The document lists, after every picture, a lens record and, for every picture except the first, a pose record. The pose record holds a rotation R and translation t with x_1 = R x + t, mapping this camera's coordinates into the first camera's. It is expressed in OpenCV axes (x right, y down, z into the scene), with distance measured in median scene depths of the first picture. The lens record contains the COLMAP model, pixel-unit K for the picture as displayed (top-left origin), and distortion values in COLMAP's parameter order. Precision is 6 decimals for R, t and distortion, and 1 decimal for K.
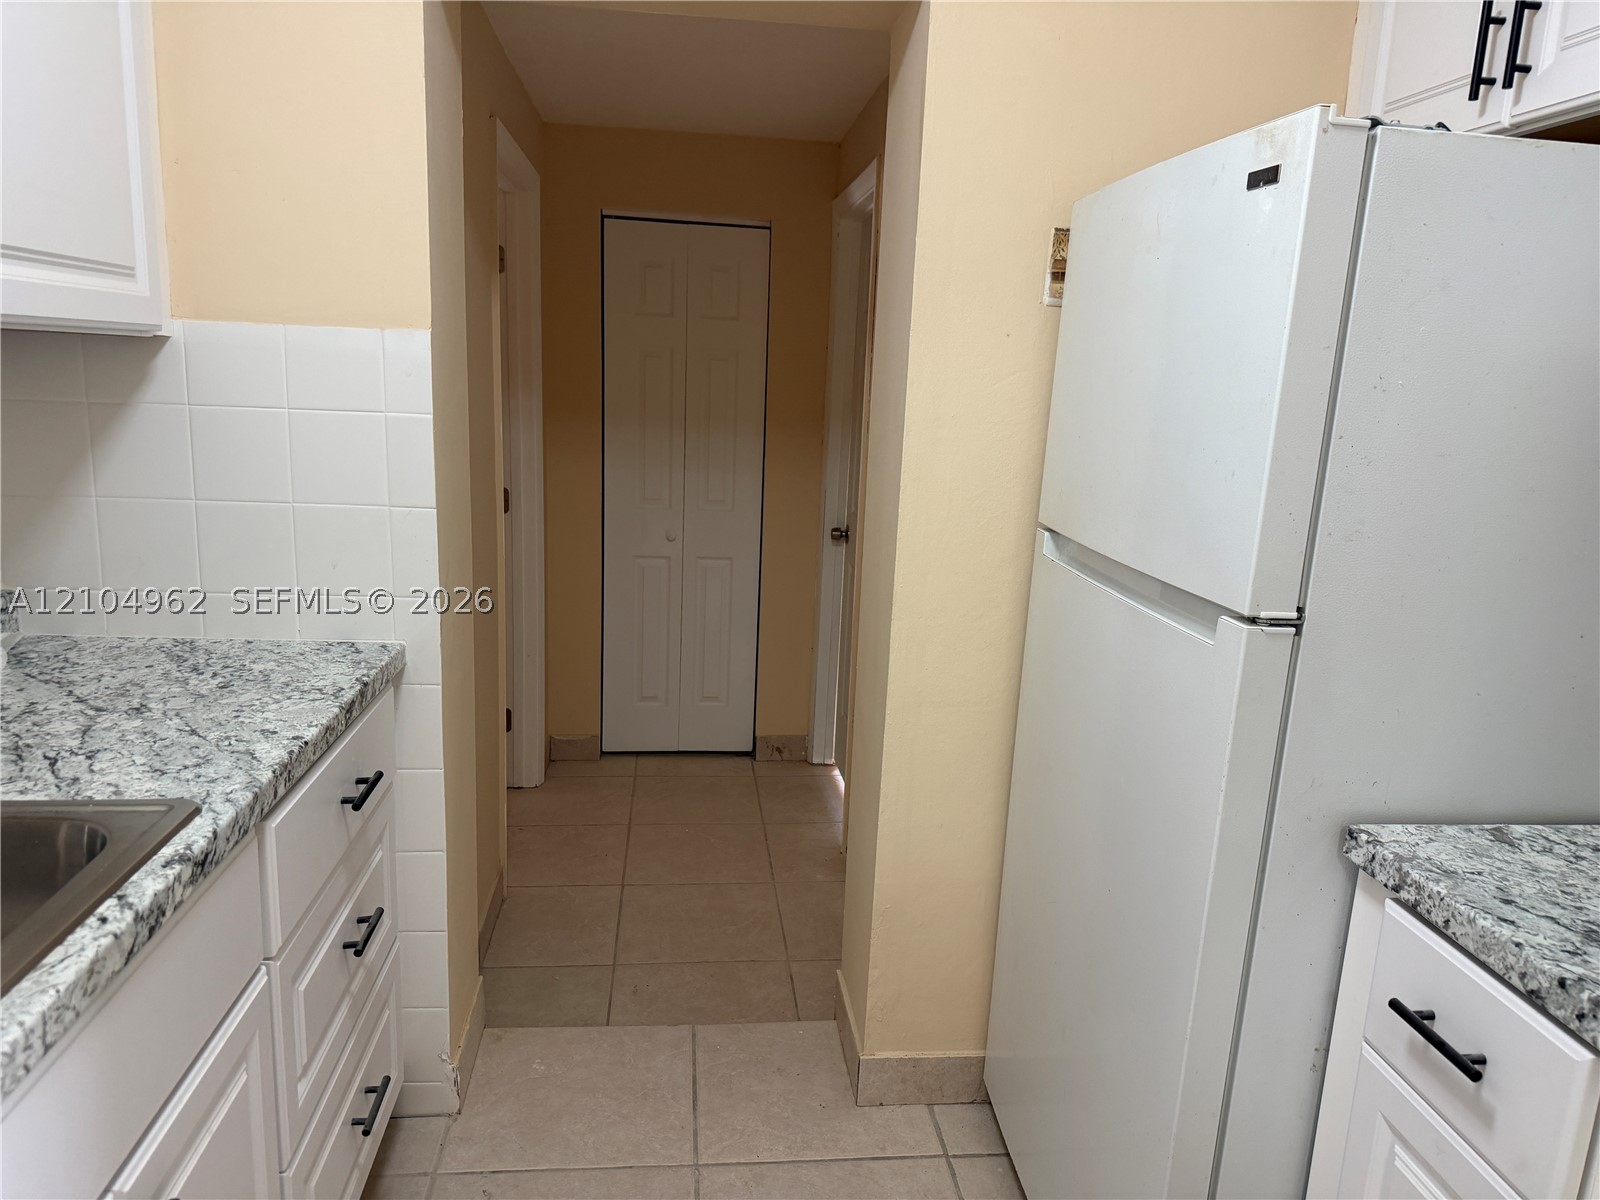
lens RADIAL K [[1131.8, 0, 810.3], [0, 1131.8, 600.2], [0, 0, 1]] dist [0.041307, -0.038321]
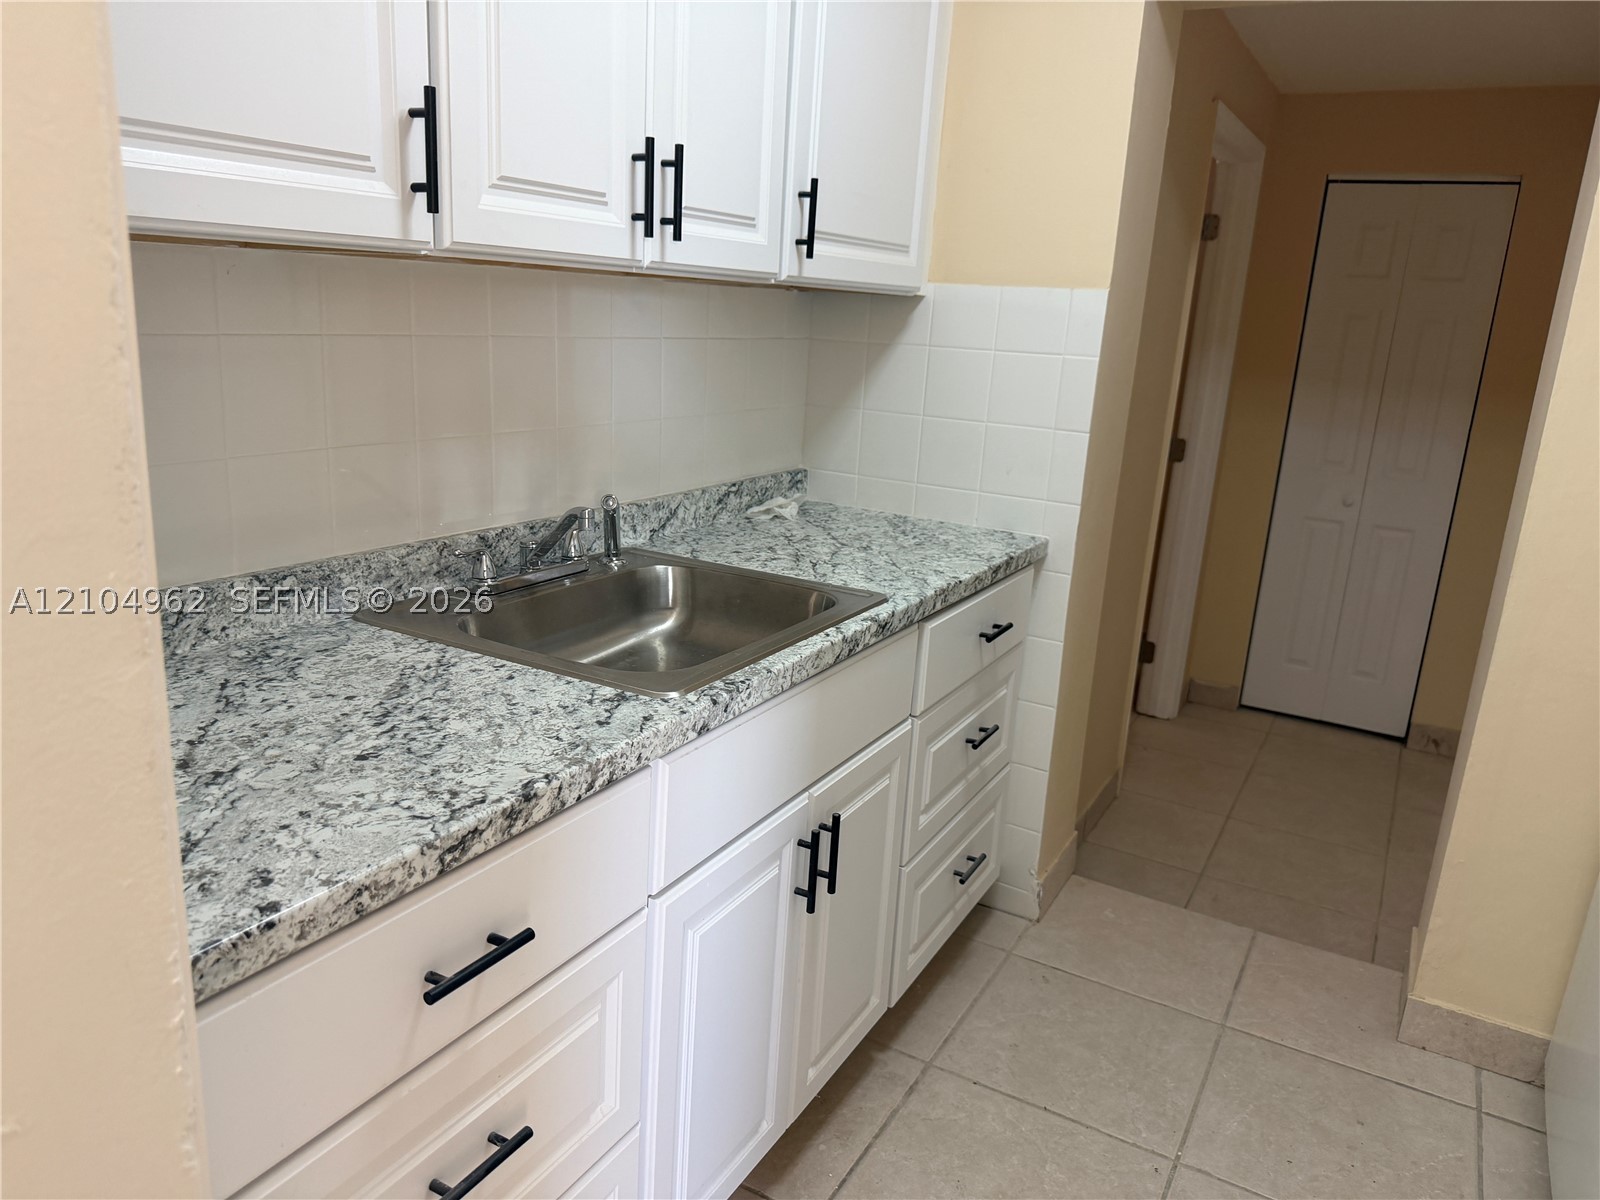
lens RADIAL K [[1148.5, 0, 779.2], [0, 1148.5, 595.1], [0, 0, 1]] dist [0.084755, -0.119228]
pose [[0.802666, 0.150409, -0.577152, 0.173015], [-0.141943, 0.988050, 0.060085, 0.073826], [0.579292, 0.033695, 0.814423, -0.249417]]
